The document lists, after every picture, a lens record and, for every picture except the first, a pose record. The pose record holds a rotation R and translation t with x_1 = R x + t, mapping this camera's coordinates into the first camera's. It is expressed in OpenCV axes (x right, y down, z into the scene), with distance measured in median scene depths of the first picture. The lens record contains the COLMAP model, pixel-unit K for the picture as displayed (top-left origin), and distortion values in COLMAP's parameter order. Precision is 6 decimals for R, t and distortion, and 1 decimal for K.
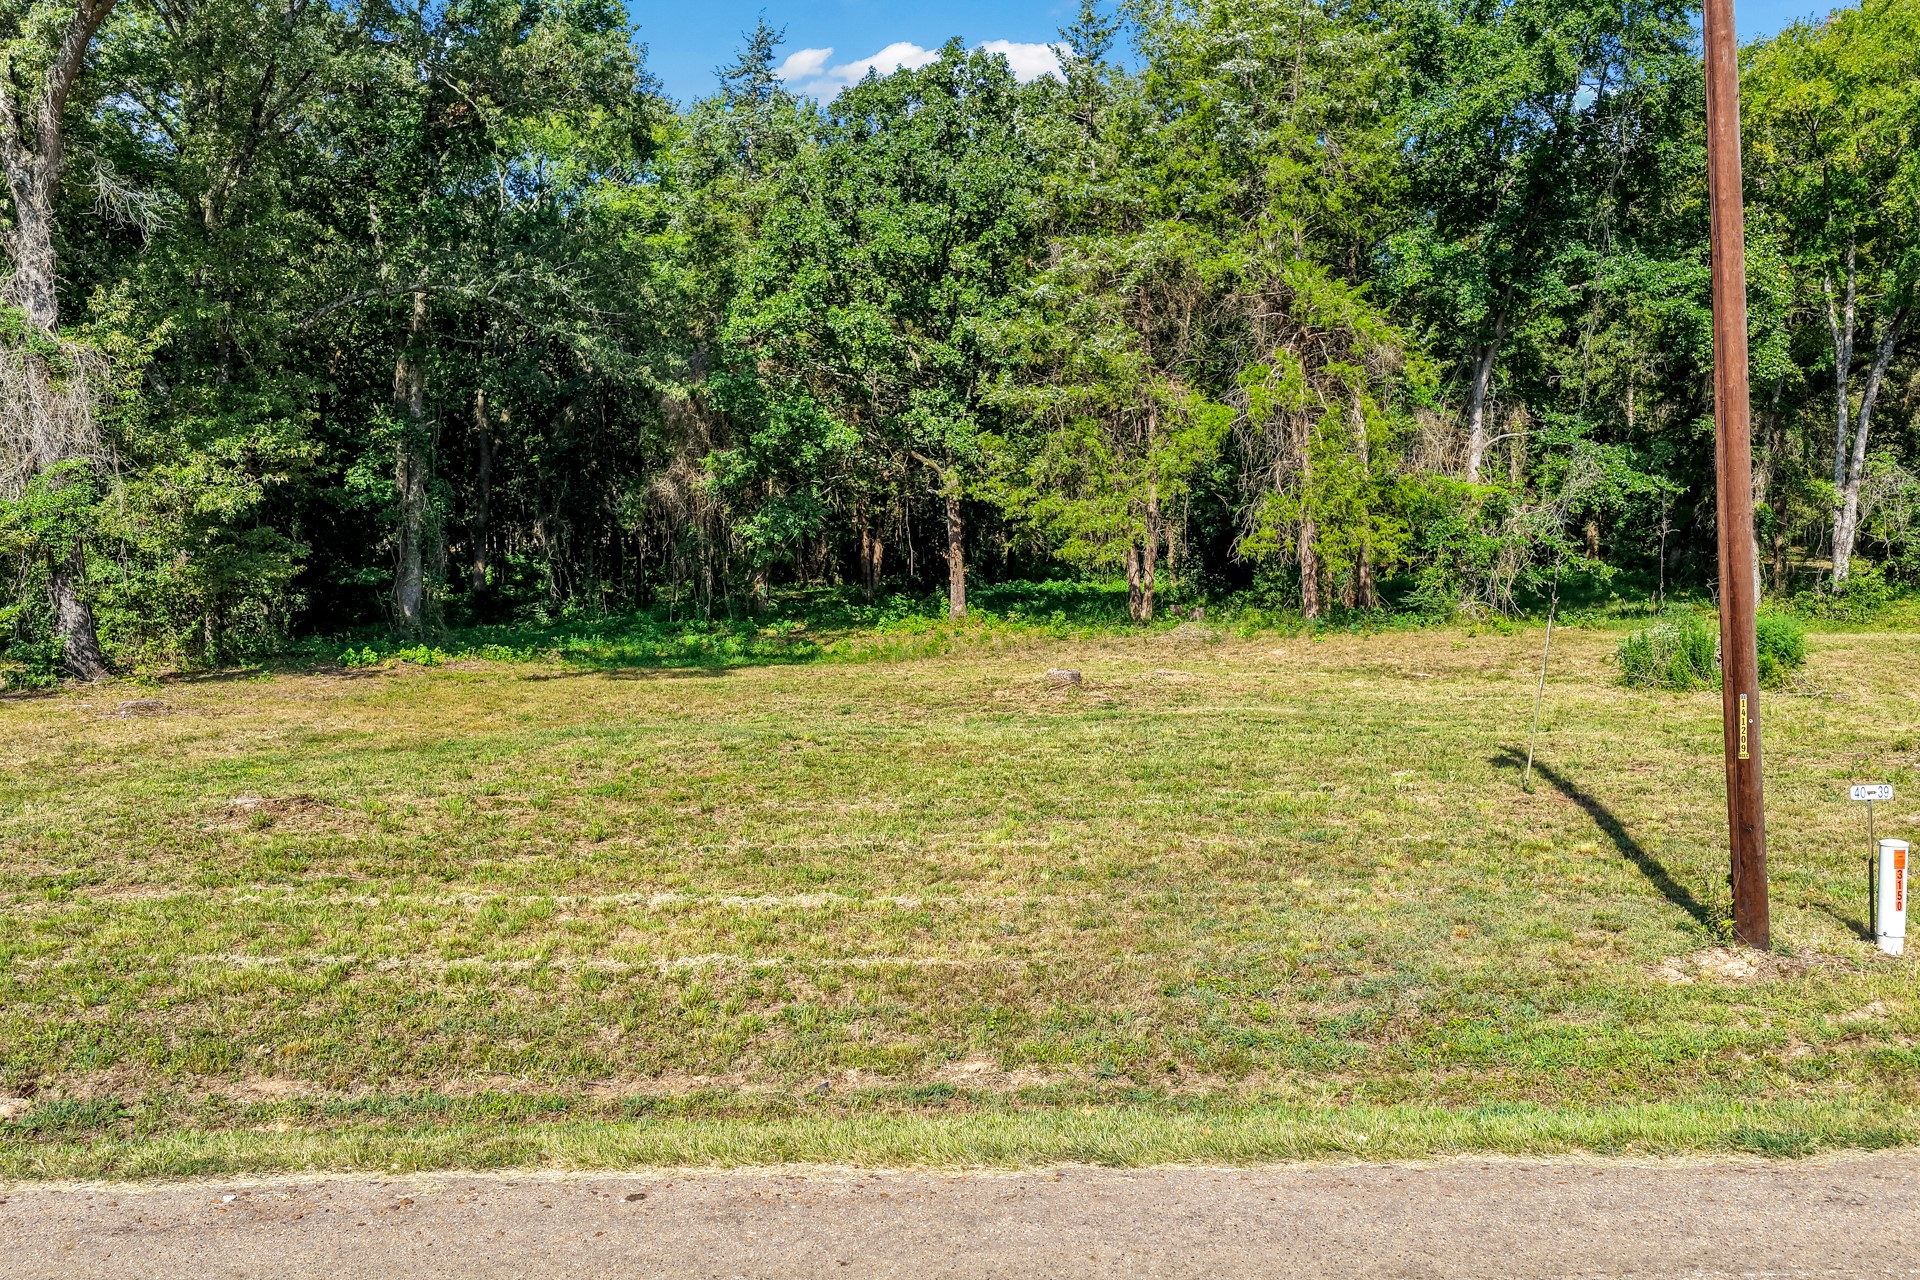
lens RADIAL K [[1662.9, 0, 960.0], [0, 1662.9, 640.0], [0, 0, 1]] dist [-0.002125, 0.013449]
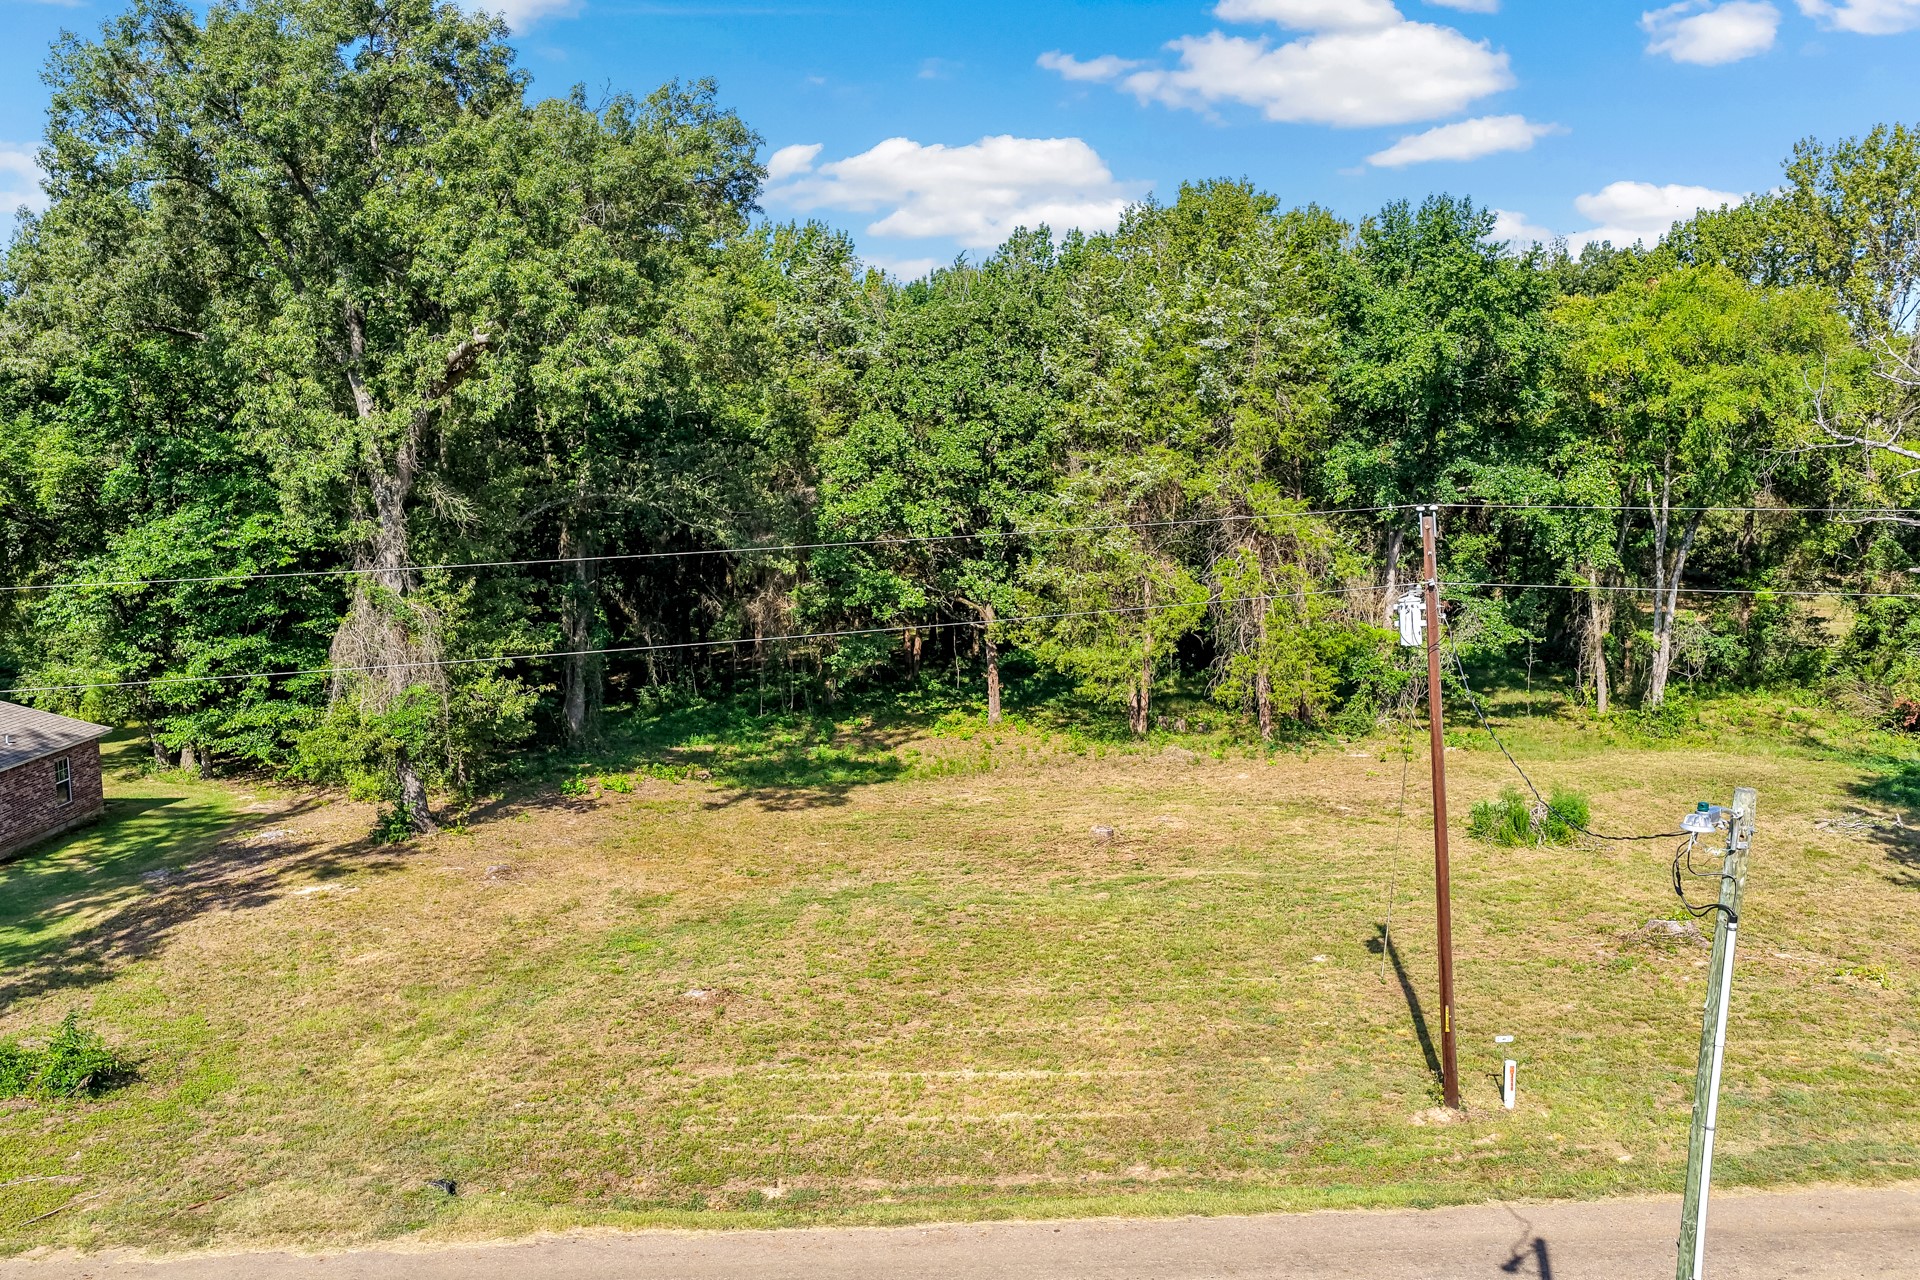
lens RADIAL K [[1628.0, 0, 964.7], [0, 1628.0, 649.7], [0, 0, 1]] dist [-0.005981, 0.004736]
pose [[0.999625, -0.007227, 0.026403, -0.069667], [0.006334, 0.999410, 0.033768, -0.136339], [-0.026631, -0.033588, 0.999081, -0.319210]]
